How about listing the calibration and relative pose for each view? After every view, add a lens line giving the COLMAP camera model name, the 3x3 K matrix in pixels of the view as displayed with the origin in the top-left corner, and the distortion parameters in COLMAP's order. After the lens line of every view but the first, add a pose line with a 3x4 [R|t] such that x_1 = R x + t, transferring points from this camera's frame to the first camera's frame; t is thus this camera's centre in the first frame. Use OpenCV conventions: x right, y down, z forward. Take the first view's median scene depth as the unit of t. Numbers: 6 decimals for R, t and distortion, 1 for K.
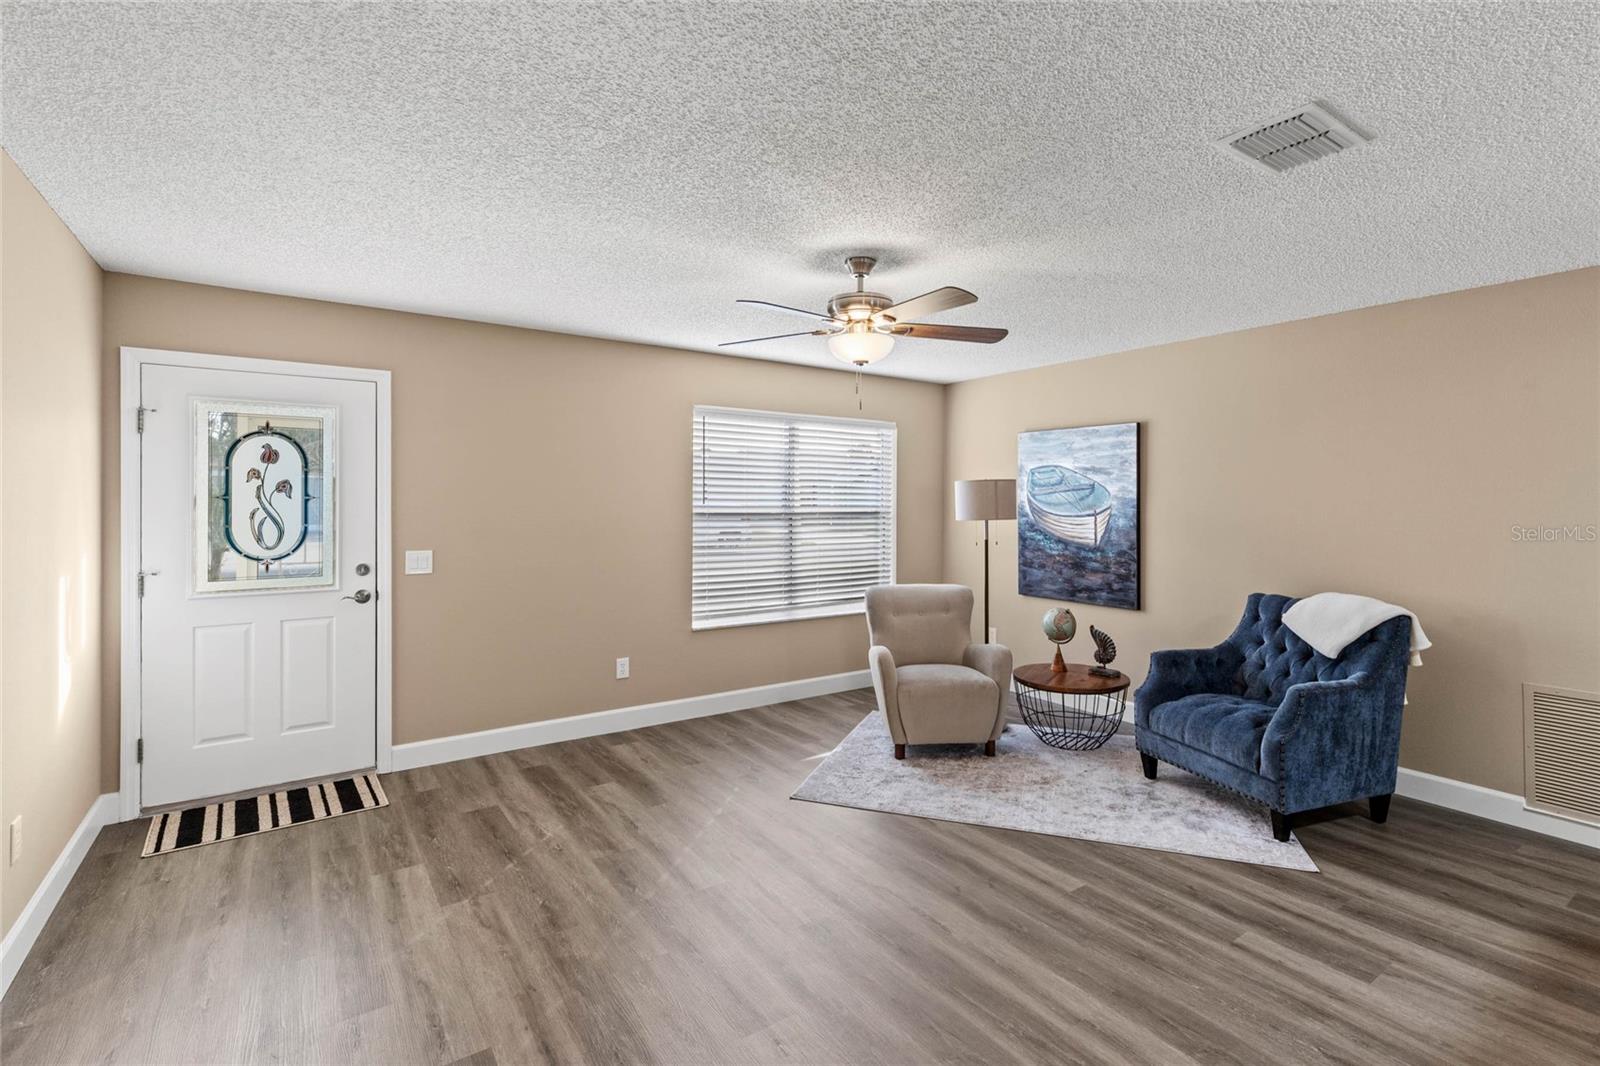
lens RADIAL K [[723.2, 0, 813.6], [0, 723.2, 510.1], [0, 0, 1]] dist [0.004977, 0.000085]
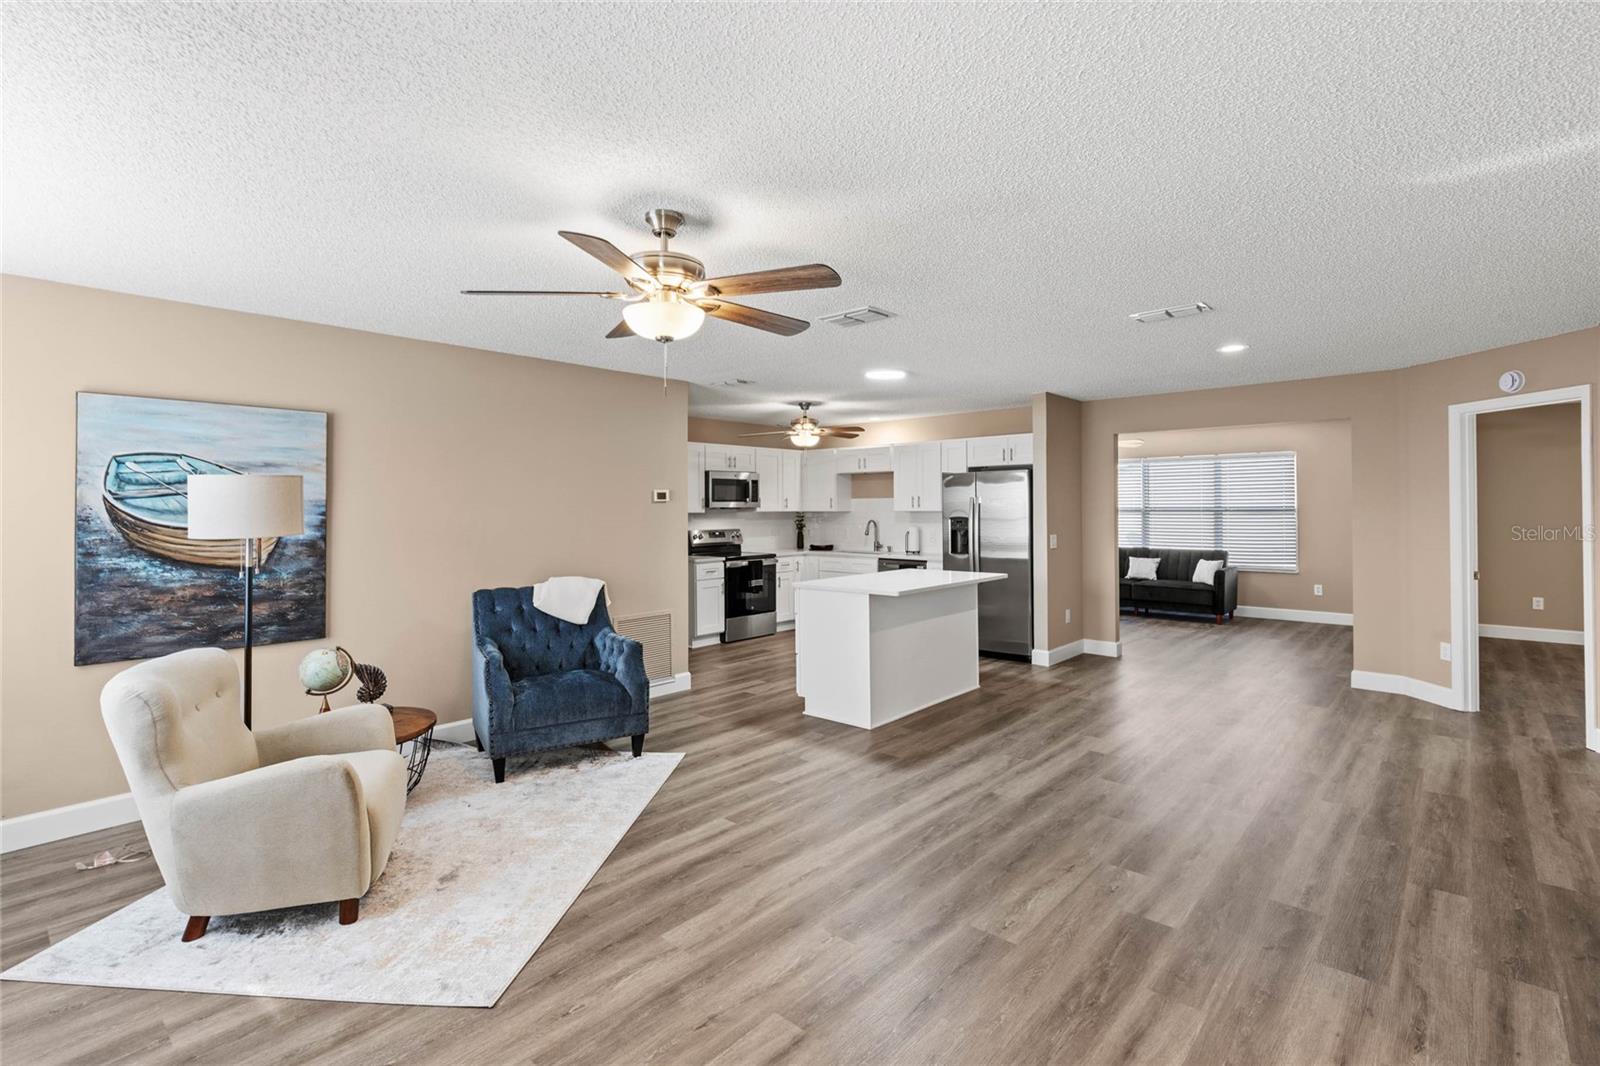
lens RADIAL K [[723.2, 0, 815.3], [0, 723.2, 503.4], [0, 0, 1]] dist [0.004977, 0.000085]
pose [[-0.213360, 0.004216, 0.976965, -0.651570], [0.016712, 0.999860, -0.000665, -0.007853], [-0.976831, 0.016185, -0.213401, 0.839801]]
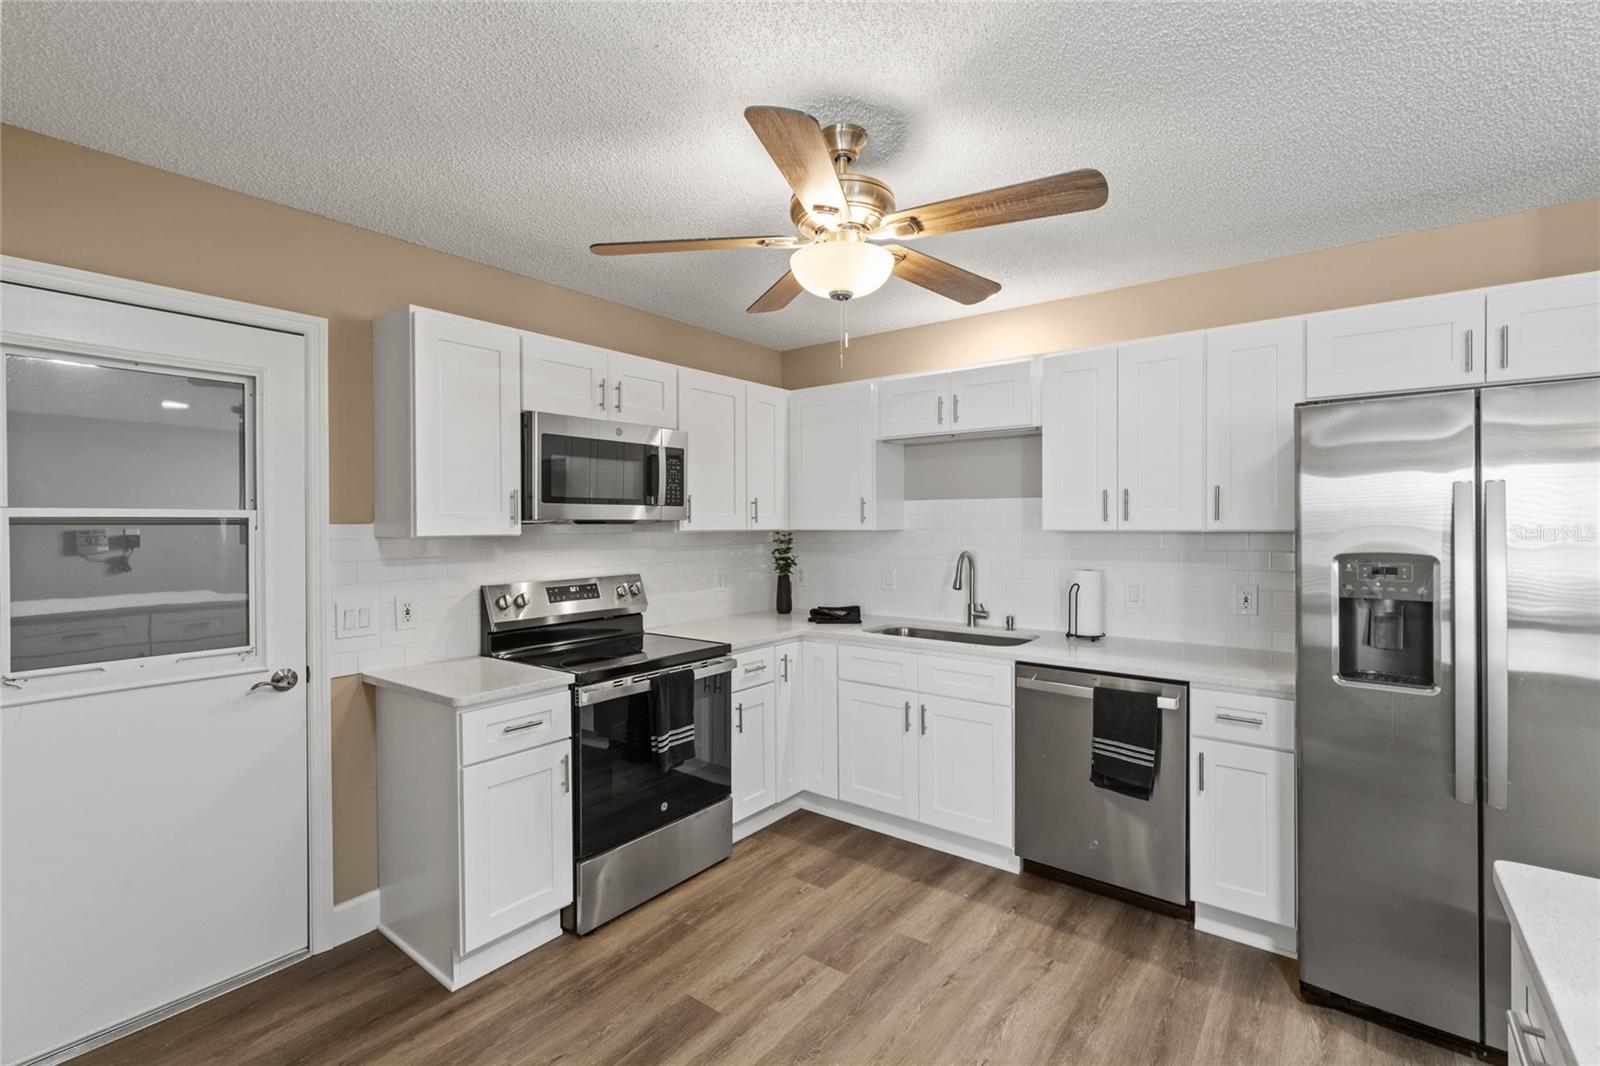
lens RADIAL K [[723.2, 0, 814.1], [0, 723.2, 529.5], [0, 0, 1]] dist [0.004977, 0.000085]
pose [[-0.280284, -0.010377, 0.959861, 0.804171], [0.014622, 0.999779, 0.015079, 0.000888], [-0.959806, 0.018262, -0.280071, 0.612272]]
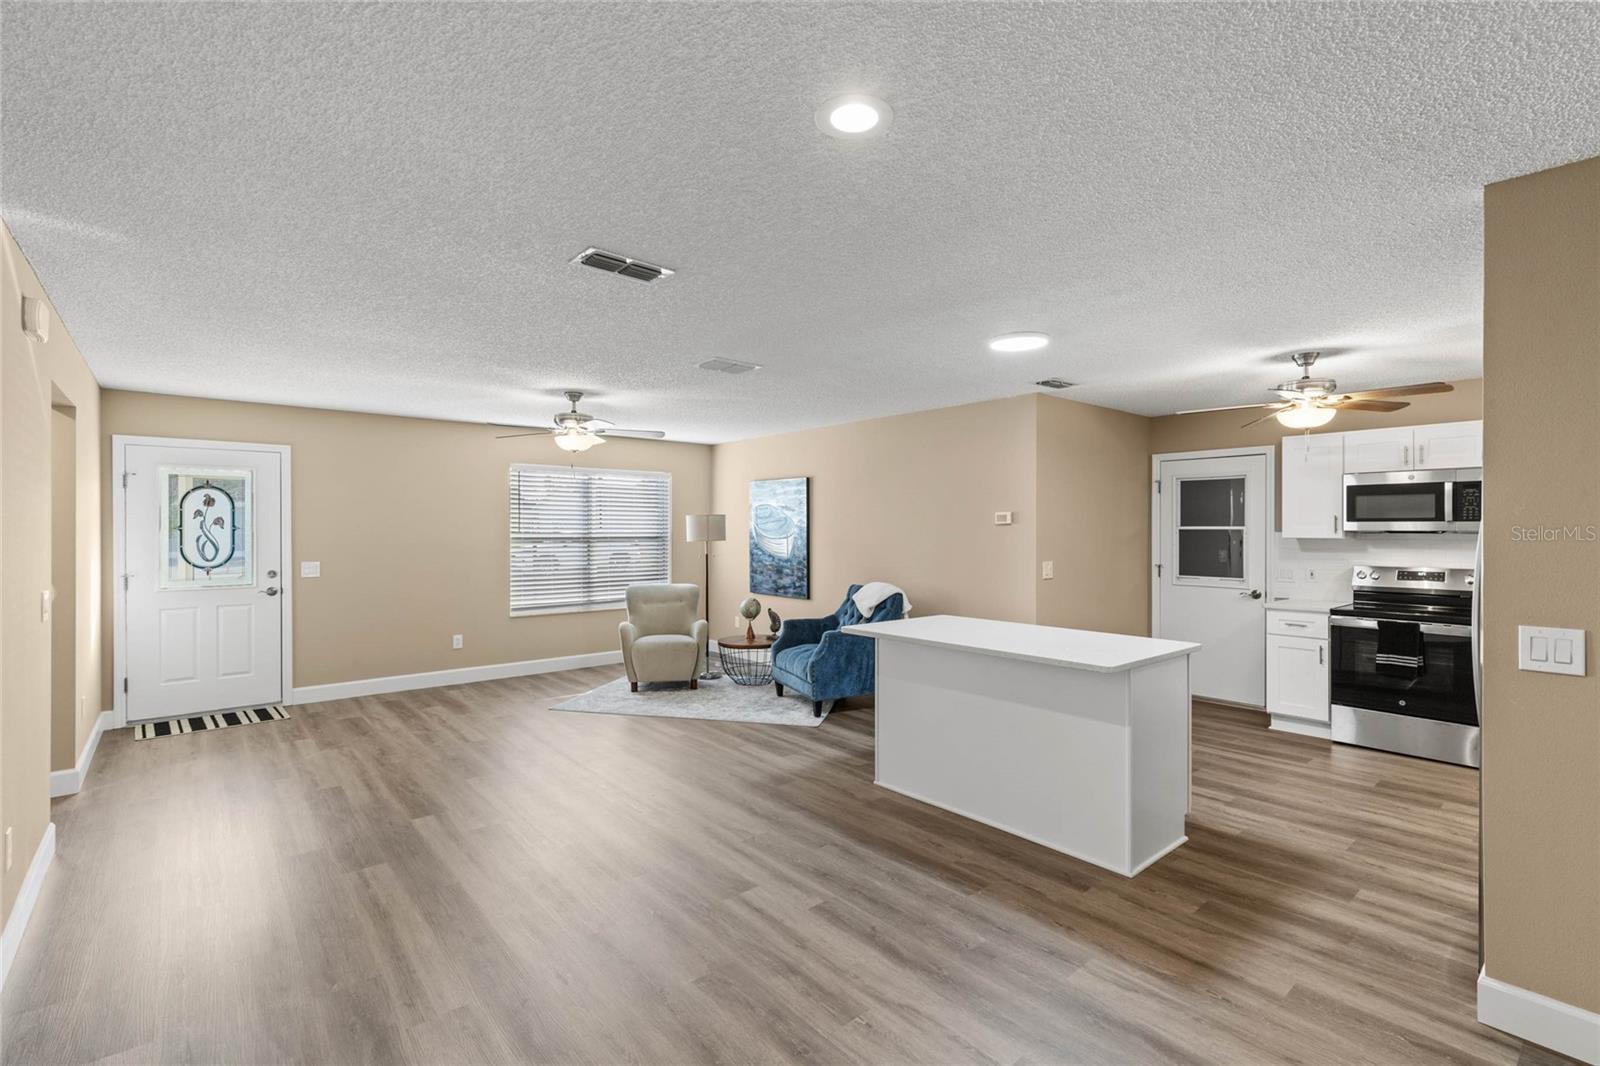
lens RADIAL K [[723.2, 0, 812.2], [0, 723.2, 536.7], [0, 0, 1]] dist [0.004977, 0.000085]
pose [[0.995781, -0.003667, 0.091687, 0.407288], [0.003576, 0.999993, 0.001162, 0.004227], [-0.091691, -0.000829, 0.995787, -0.685592]]
